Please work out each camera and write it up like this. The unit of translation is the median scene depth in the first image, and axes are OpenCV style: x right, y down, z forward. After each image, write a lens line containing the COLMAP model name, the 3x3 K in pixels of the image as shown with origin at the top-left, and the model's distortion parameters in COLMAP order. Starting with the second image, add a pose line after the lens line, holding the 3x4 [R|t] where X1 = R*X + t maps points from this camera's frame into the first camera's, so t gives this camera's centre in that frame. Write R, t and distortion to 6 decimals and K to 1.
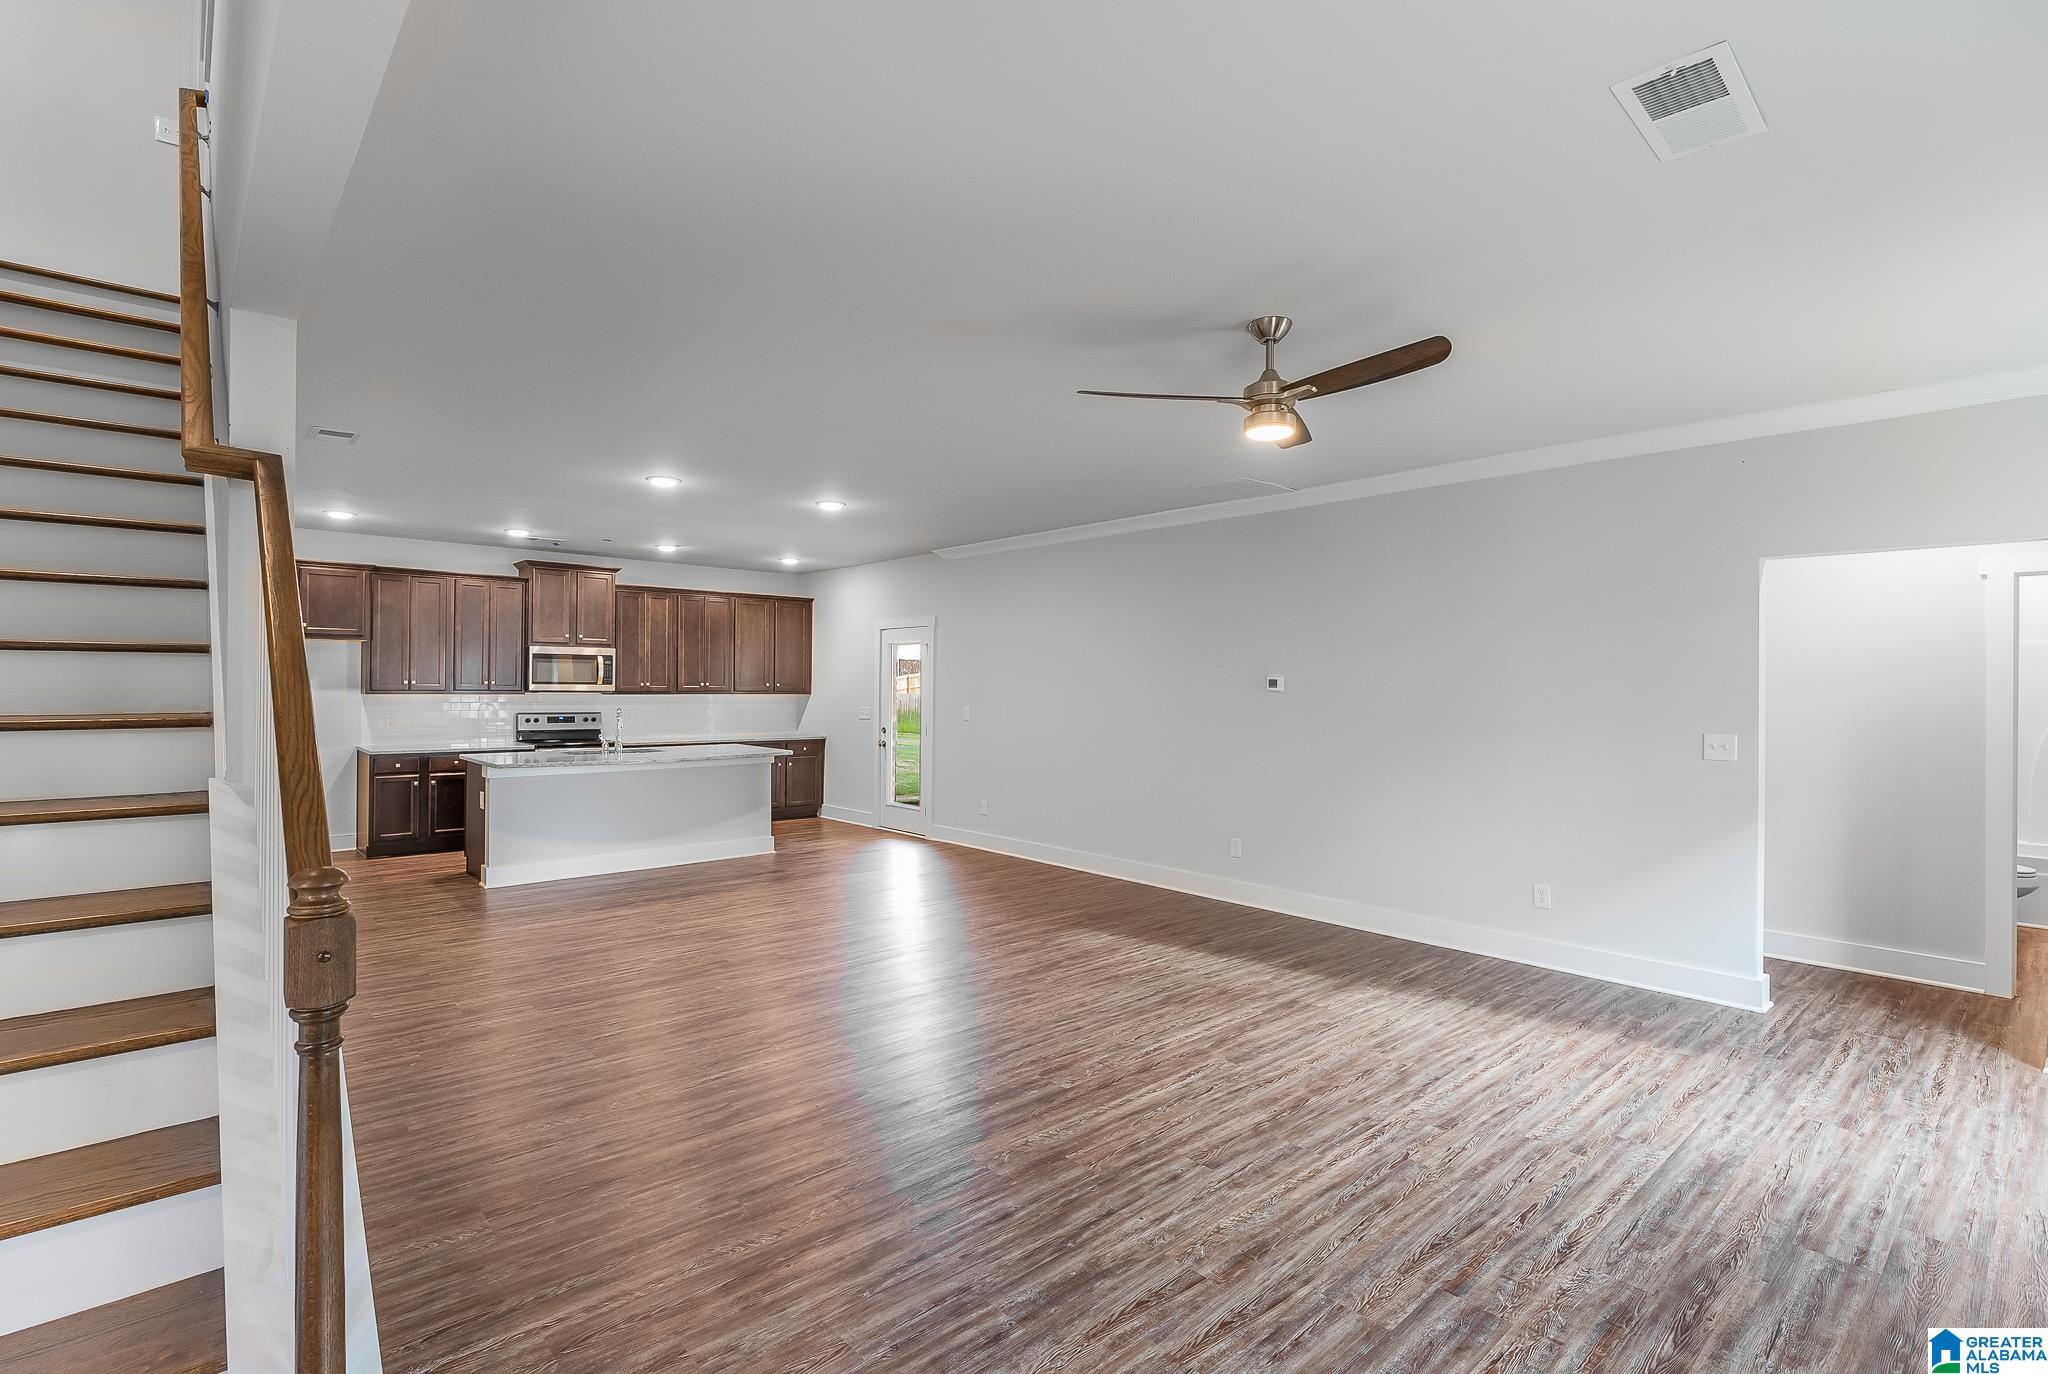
lens RADIAL K [[940.1, 0, 1010.2], [0, 940.1, 681.8], [0, 0, 1]] dist [-0.000821, -0.000649]
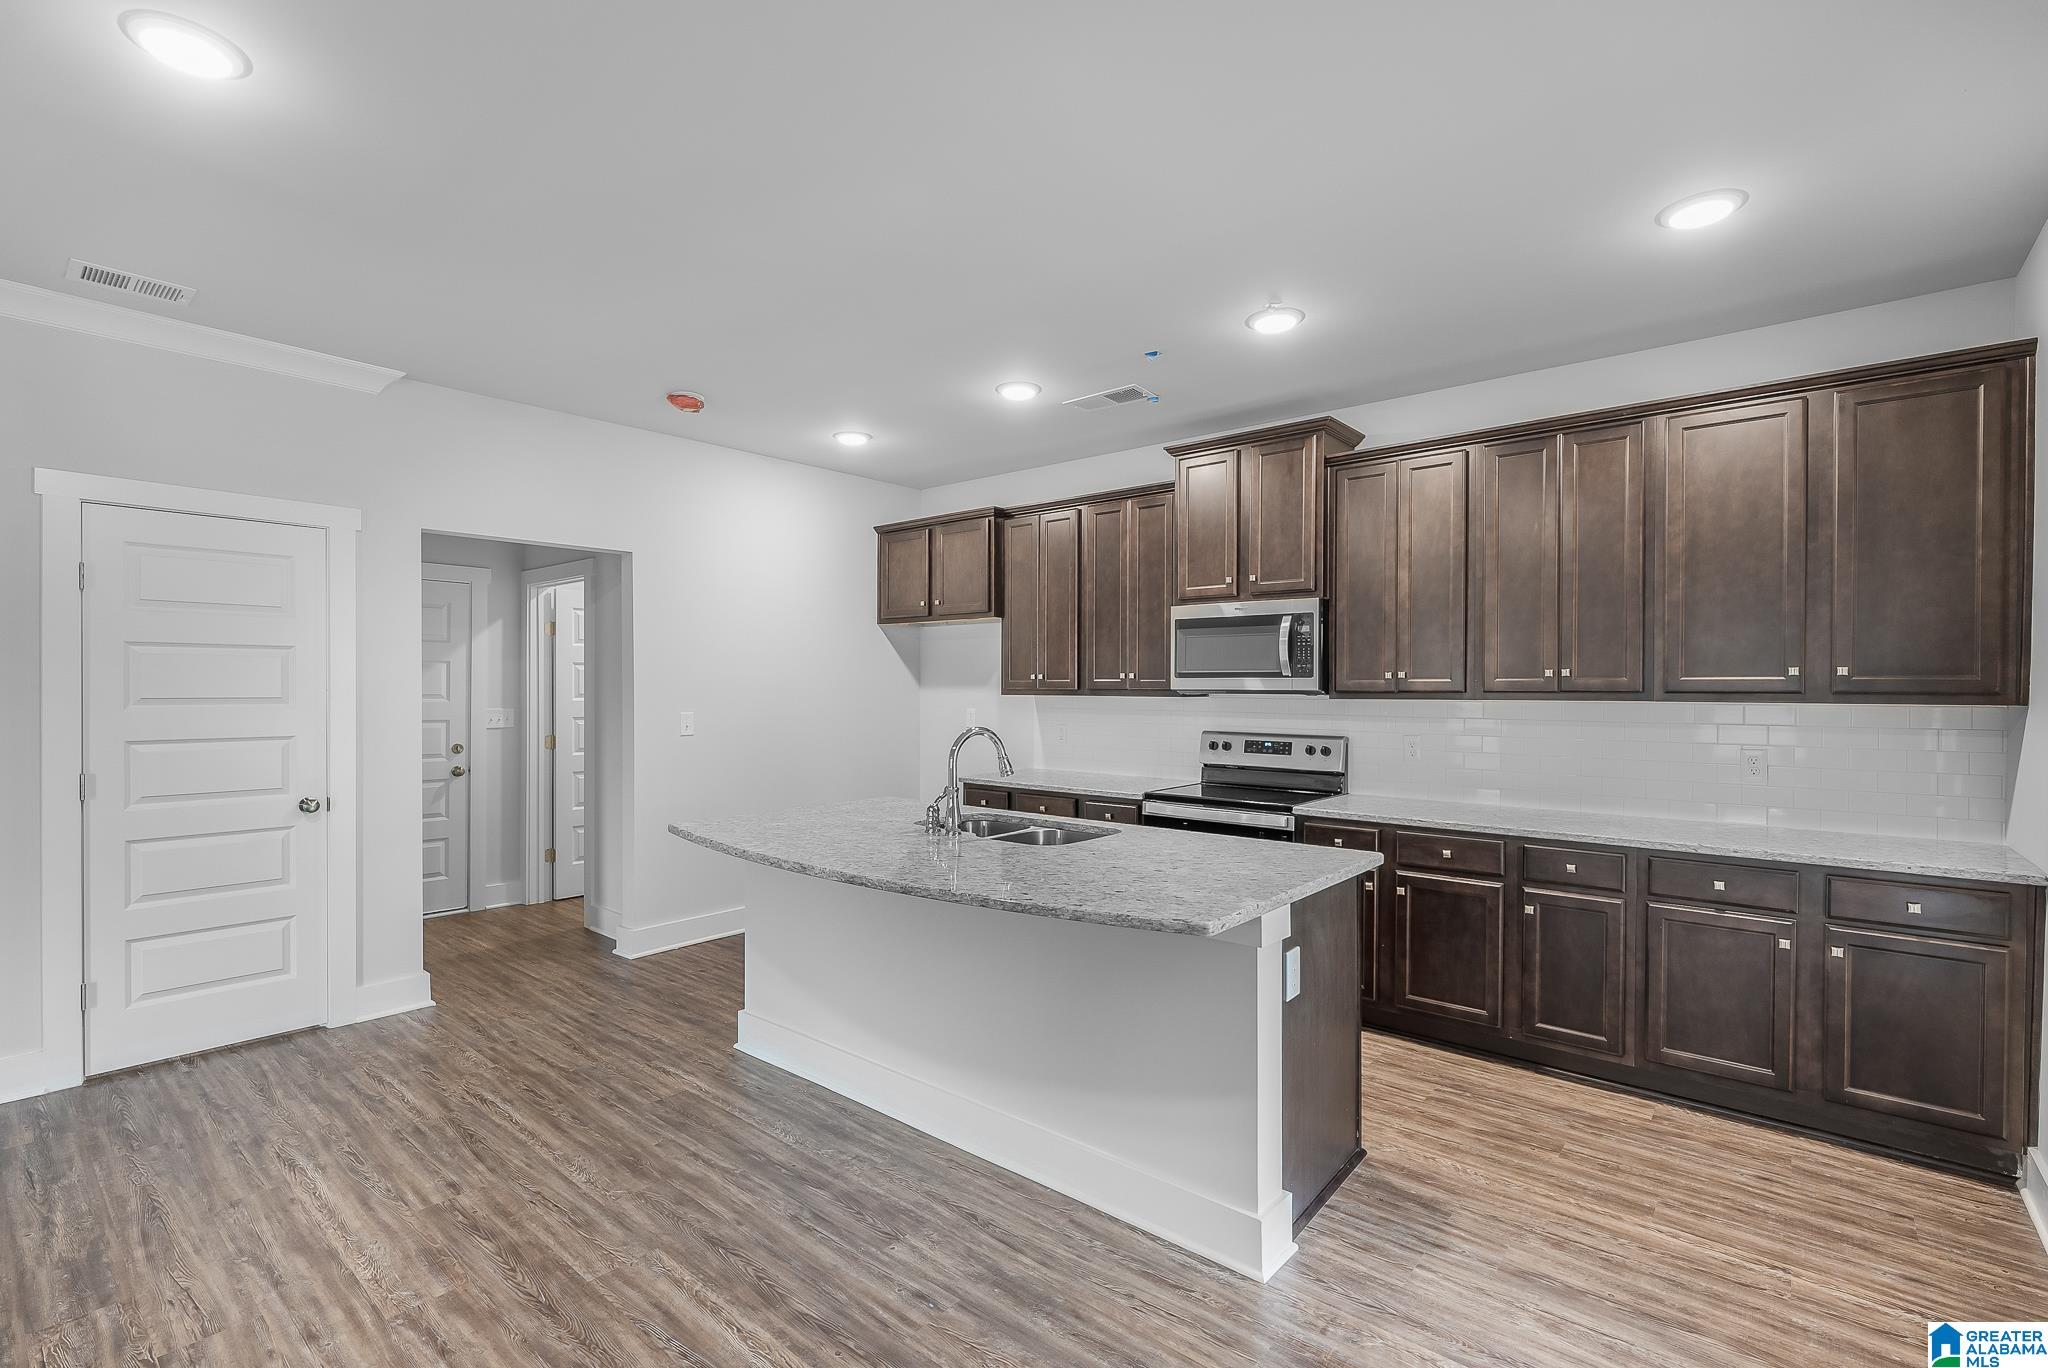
lens RADIAL K [[940.1, 0, 1035.5], [0, 940.1, 690.5], [0, 0, 1]] dist [-0.000821, -0.000649]
pose [[0.156817, -0.004294, -0.987618, 0.013198], [0.003564, 0.999986, -0.003782, 0.027927], [0.987621, -0.002927, 0.156830, 2.038052]]
